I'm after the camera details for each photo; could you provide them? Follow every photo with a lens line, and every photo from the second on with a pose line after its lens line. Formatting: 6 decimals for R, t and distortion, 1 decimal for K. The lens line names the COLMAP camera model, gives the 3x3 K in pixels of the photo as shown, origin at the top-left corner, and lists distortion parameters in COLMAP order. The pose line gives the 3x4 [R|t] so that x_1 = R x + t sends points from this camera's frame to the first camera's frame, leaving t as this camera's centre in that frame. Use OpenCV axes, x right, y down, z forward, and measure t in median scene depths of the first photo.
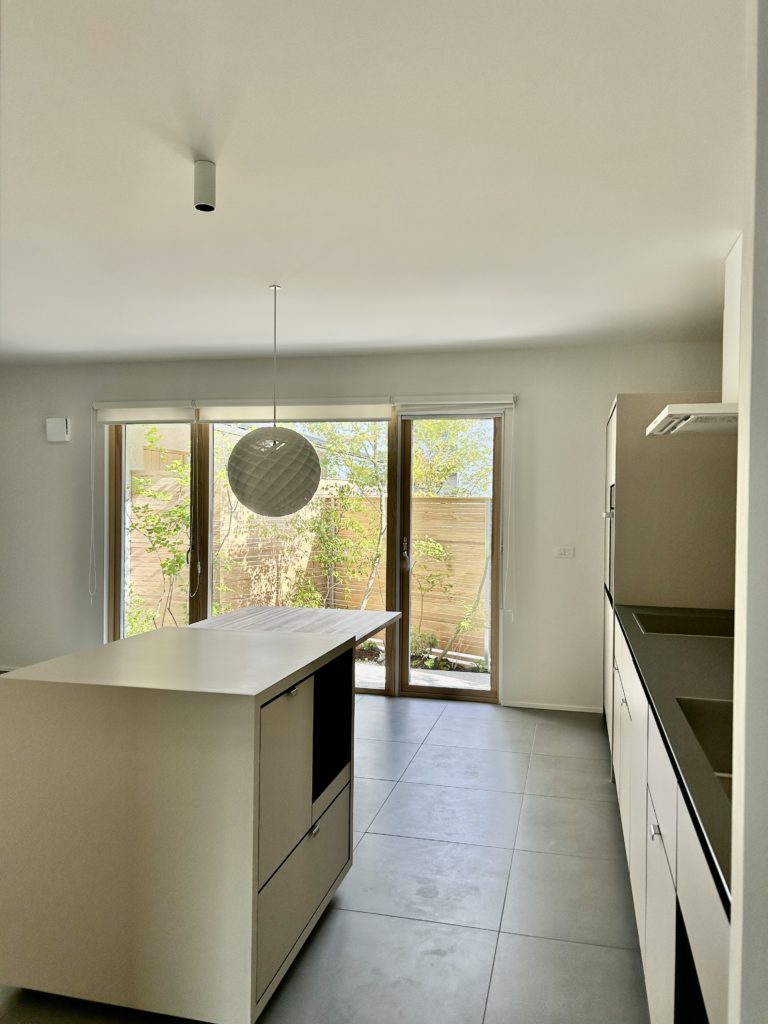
lens RADIAL K [[772.9, 0, 384.5], [0, 772.9, 515.1], [0, 0, 1]] dist [0.080038, -0.084465]
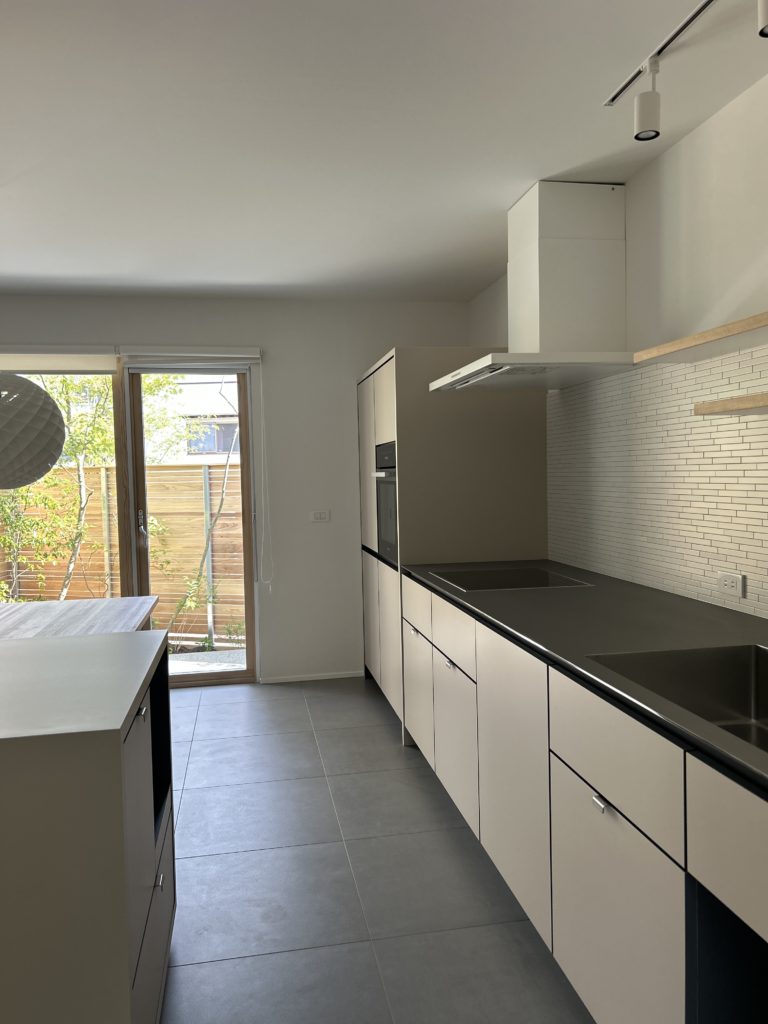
lens RADIAL K [[772.9, 0, 384.5], [0, 772.9, 515.1], [0, 0, 1]] dist [0.080038, -0.084465]
pose [[0.910616, -0.055205, 0.409550, -0.083131], [0.038986, 0.998093, 0.047854, 0.003411], [-0.411411, -0.027610, 0.911032, 0.090491]]
